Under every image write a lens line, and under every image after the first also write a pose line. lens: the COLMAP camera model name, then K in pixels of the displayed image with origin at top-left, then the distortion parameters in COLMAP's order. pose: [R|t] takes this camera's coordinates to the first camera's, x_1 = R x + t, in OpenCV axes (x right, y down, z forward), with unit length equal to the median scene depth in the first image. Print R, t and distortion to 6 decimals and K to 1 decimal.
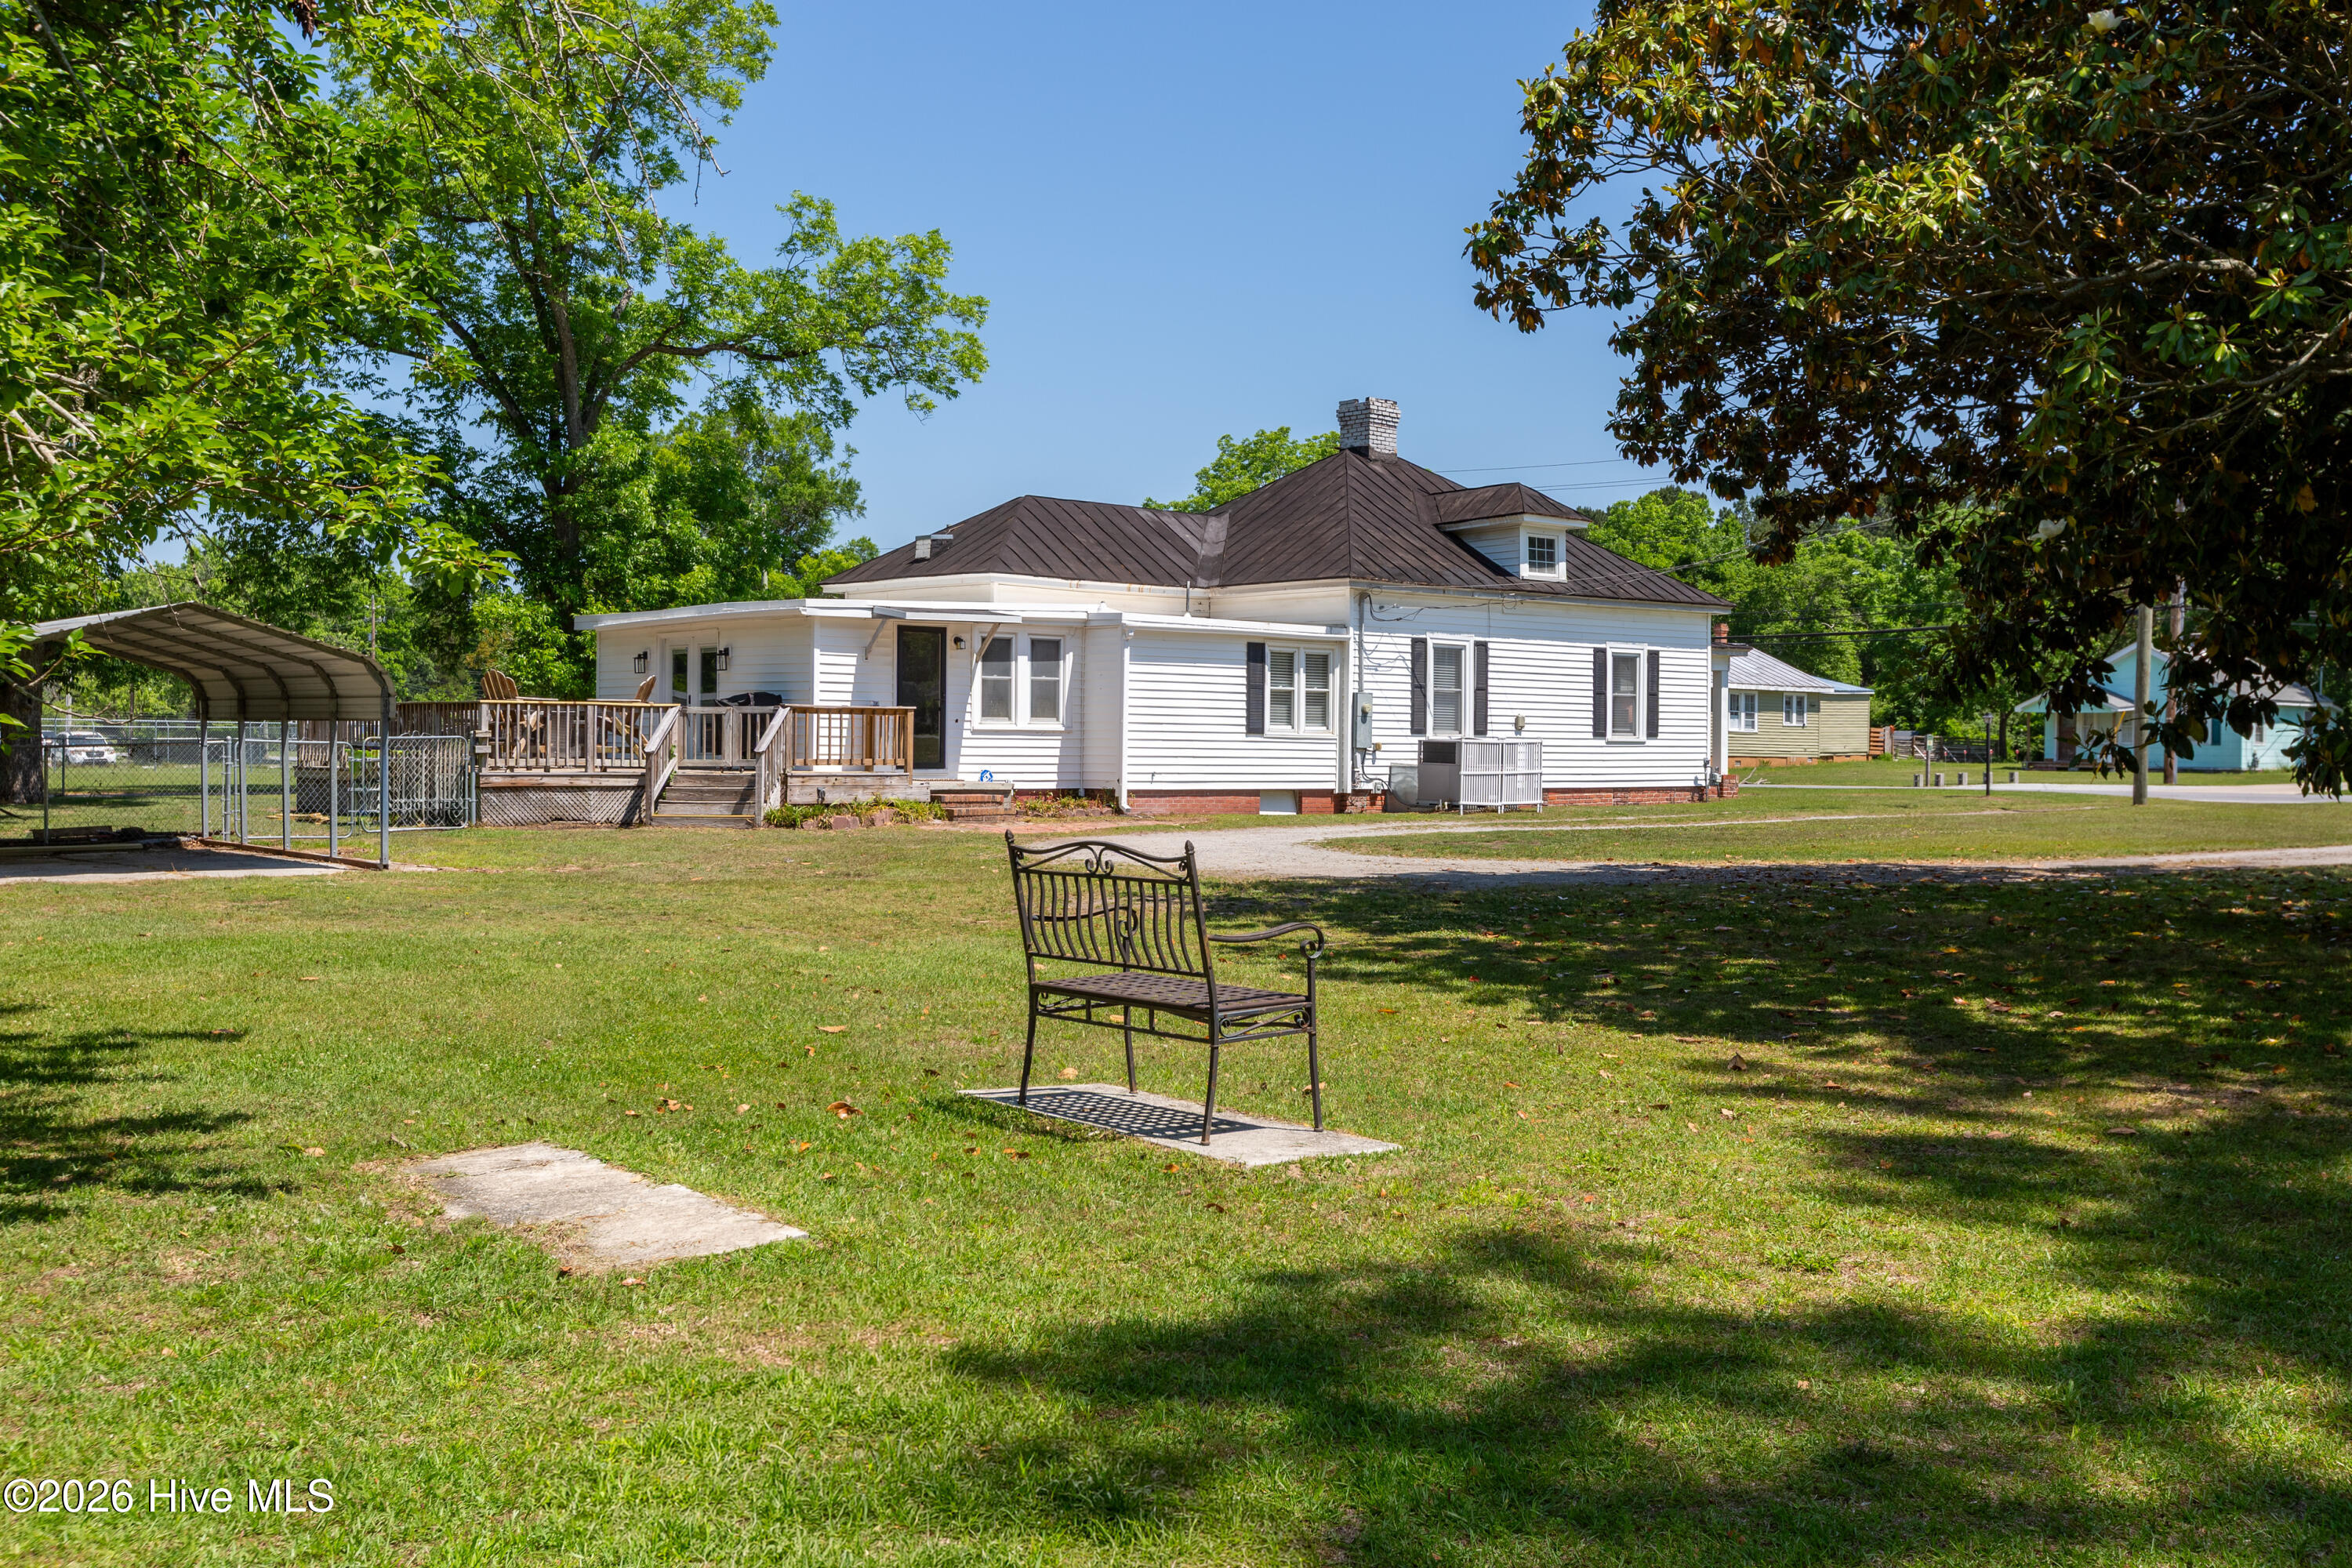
lens RADIAL K [[2367.9, 0, 1176.0], [0, 2367.9, 784.0], [0, 0, 1]] dist [-0.018660, -0.008307]
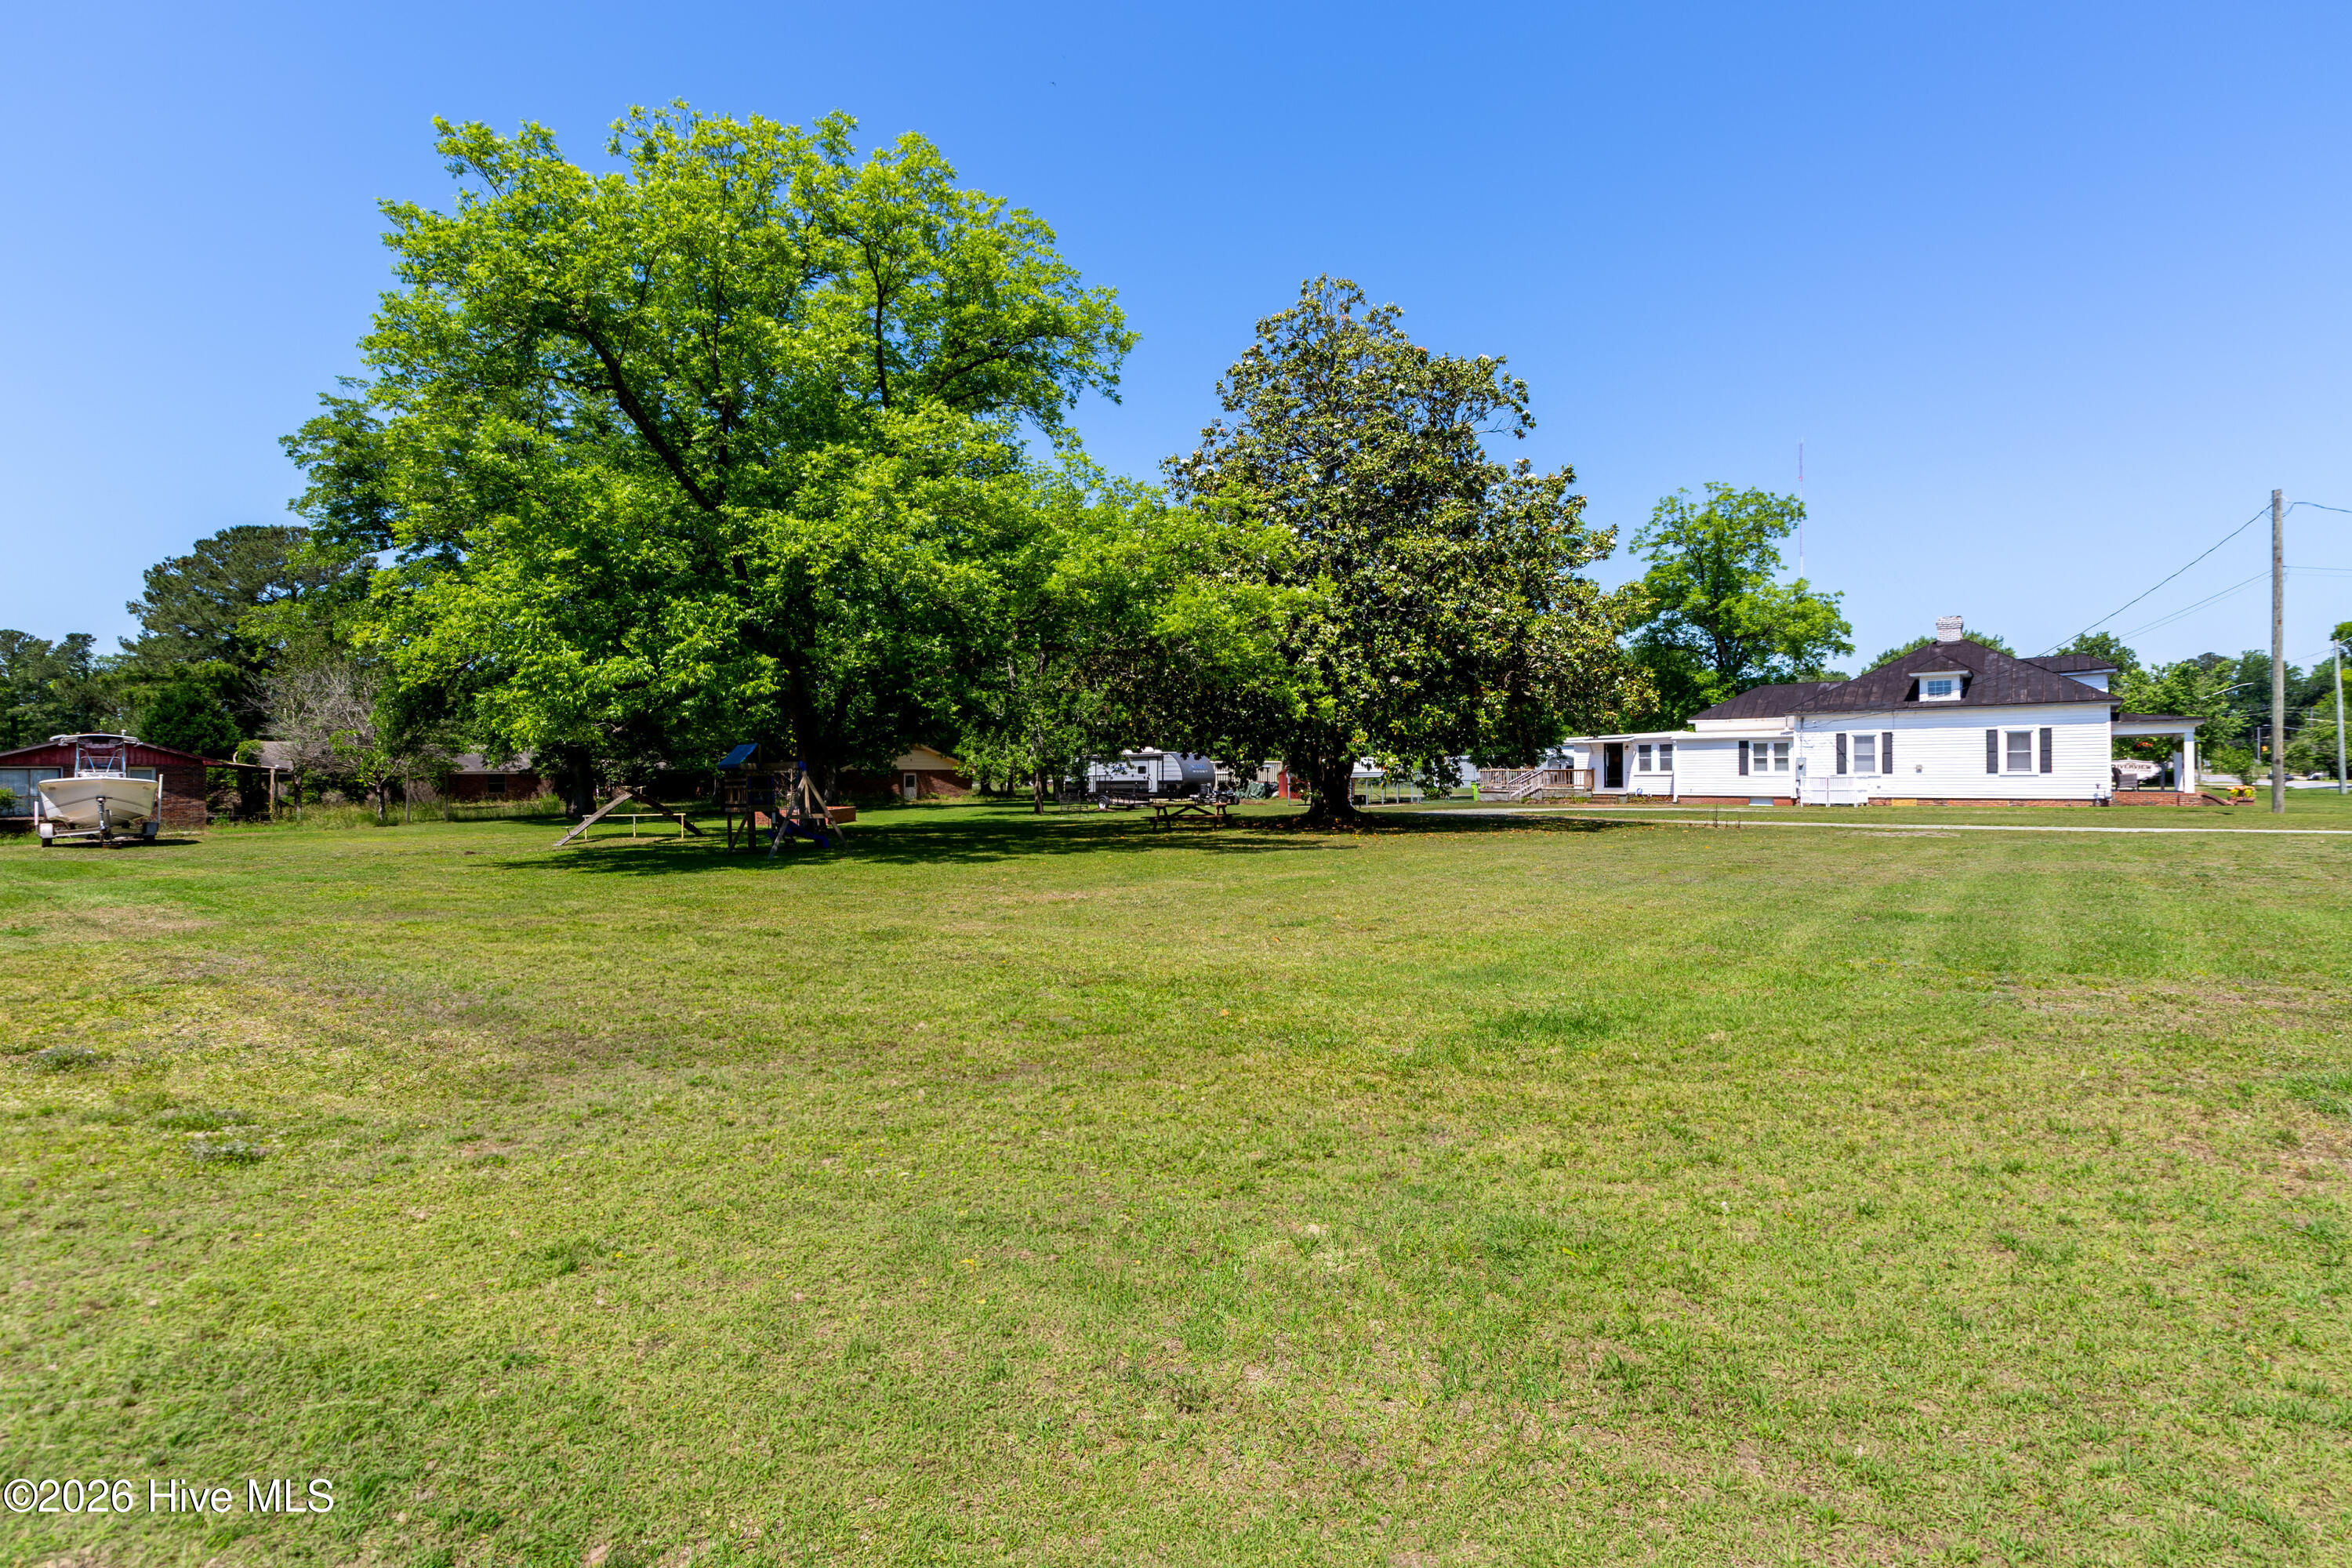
lens RADIAL K [[1060.6, 0, 1178.9], [0, 1060.6, 785.2], [0, 0, 1]] dist [-0.000231, -0.000060]
pose [[0.141761, -0.002497, -0.989898, 0.994278], [-0.011681, 0.999923, -0.004195, 0.002491], [0.989832, 0.012158, 0.141721, 0.182776]]
